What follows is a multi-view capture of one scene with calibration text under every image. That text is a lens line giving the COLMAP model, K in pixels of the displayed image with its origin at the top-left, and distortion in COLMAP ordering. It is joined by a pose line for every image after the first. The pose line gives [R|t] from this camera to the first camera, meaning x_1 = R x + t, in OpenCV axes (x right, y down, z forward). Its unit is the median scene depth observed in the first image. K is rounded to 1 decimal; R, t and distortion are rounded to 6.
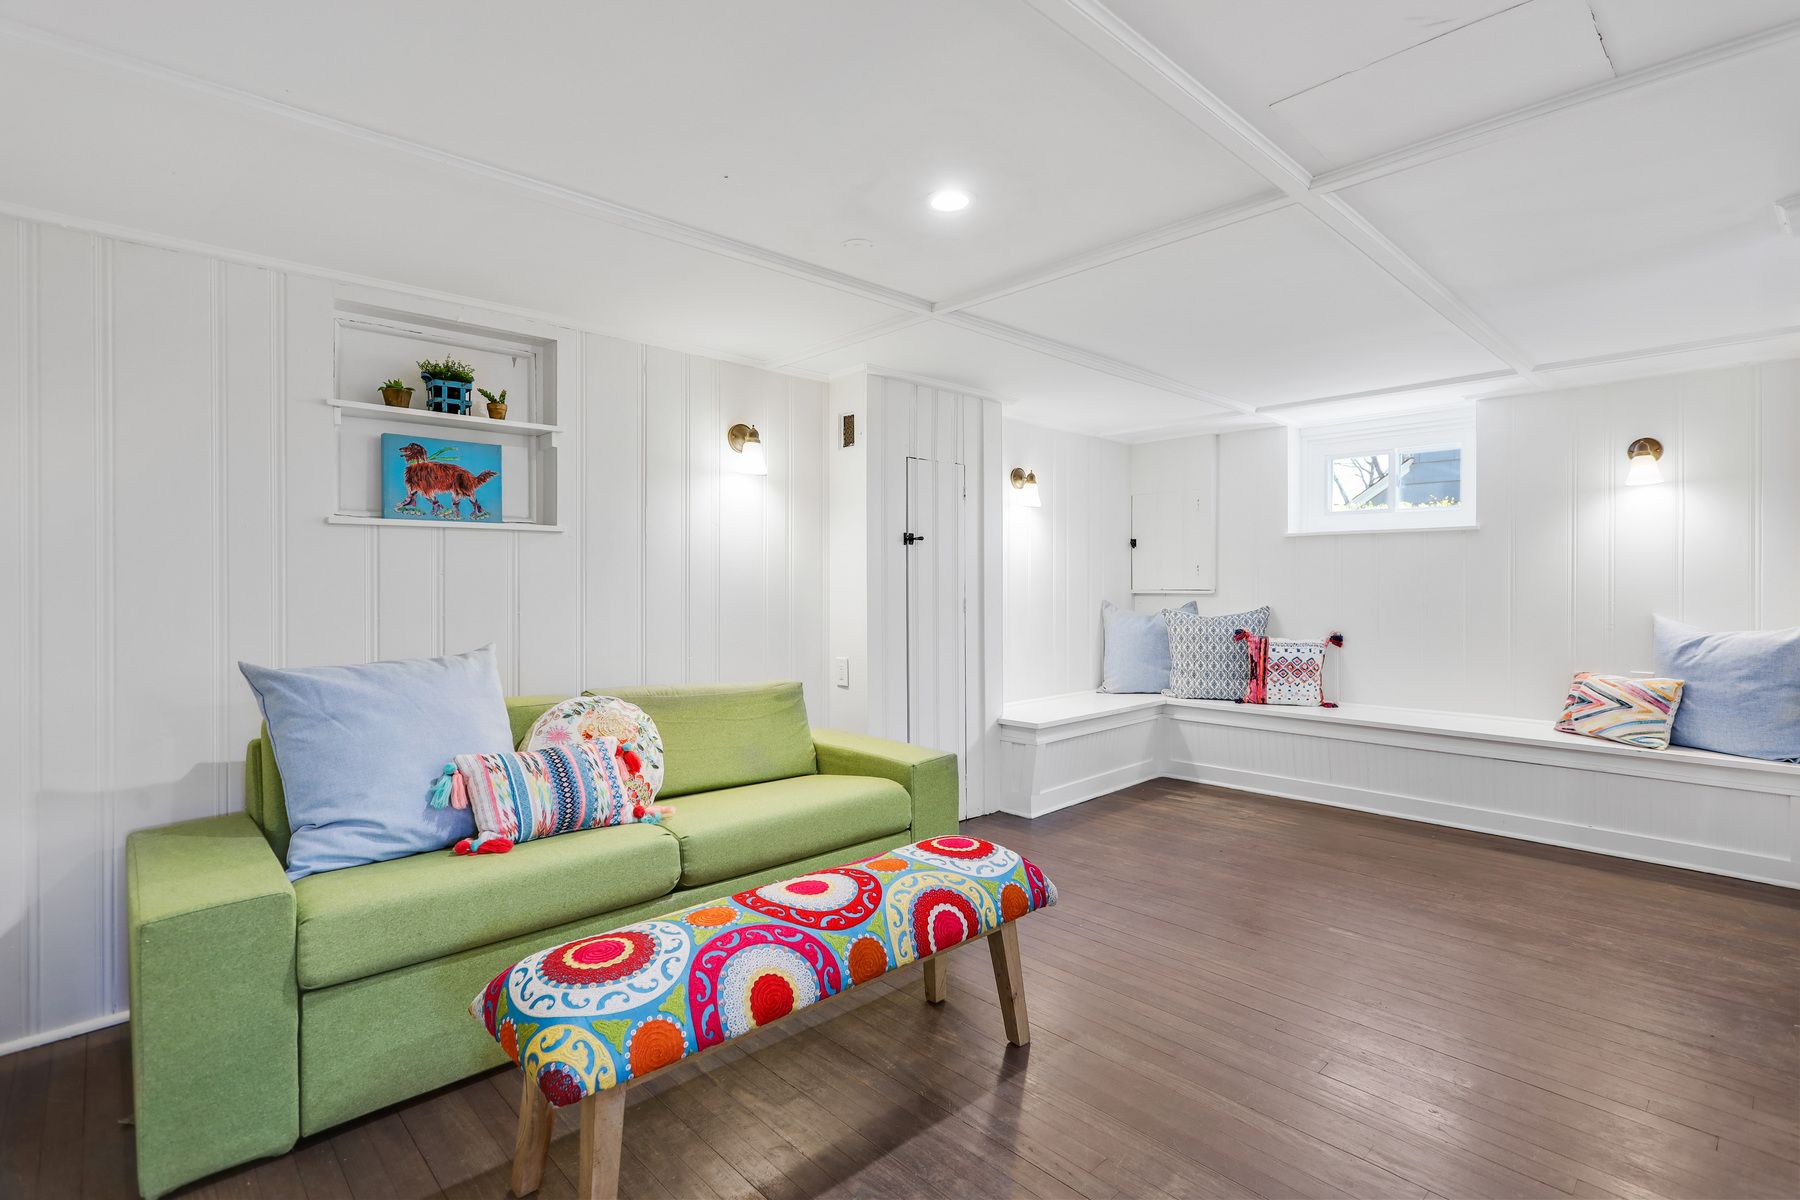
lens RADIAL K [[857.0, 0, 907.1], [0, 857.0, 592.4], [0, 0, 1]] dist [0.001074, 0.000280]
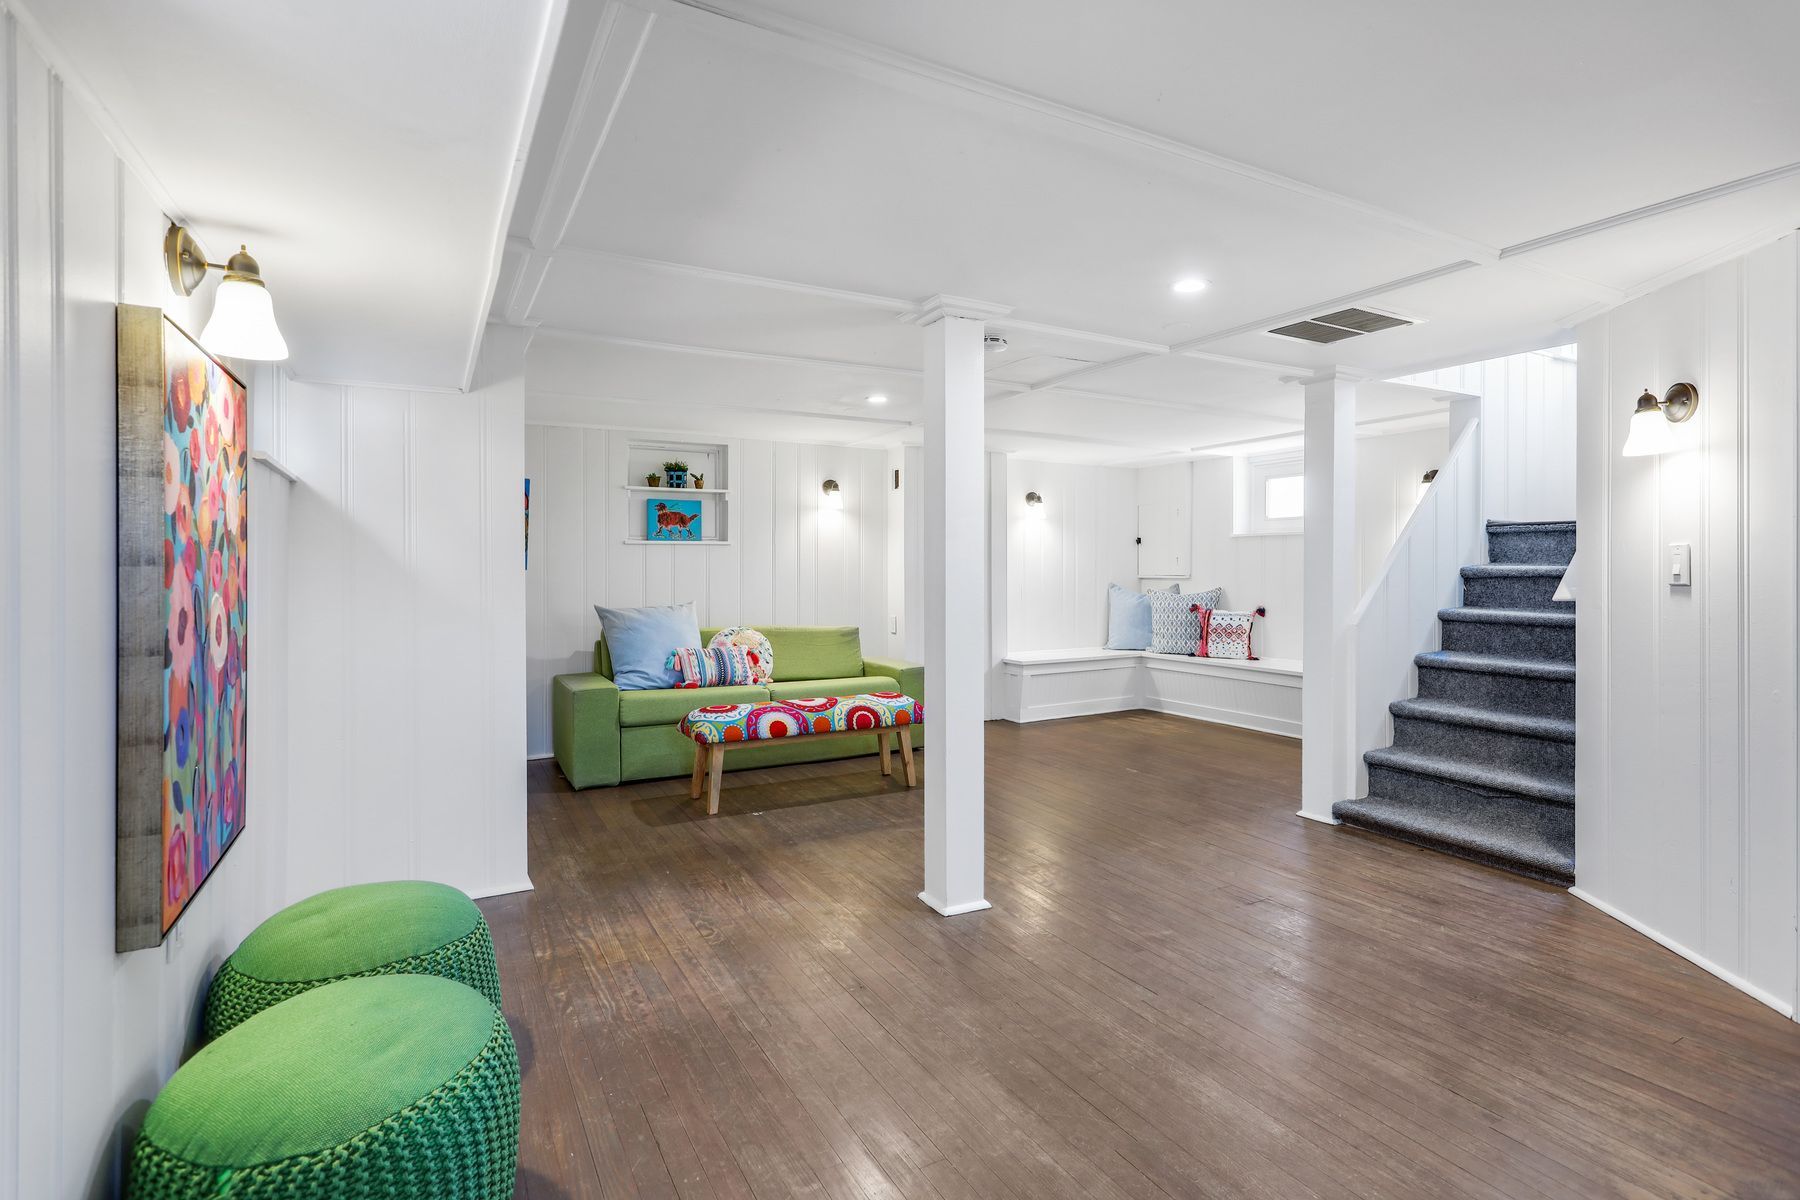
lens RADIAL K [[860.1, 0, 905.4], [0, 860.1, 577.5], [0, 0, 1]] dist [-0.000576, 0.000831]
pose [[0.968377, 0.003883, -0.249463, 0.500505], [-0.003216, 0.999990, 0.003080, -0.004535], [0.249473, -0.002180, 0.968379, -0.840125]]
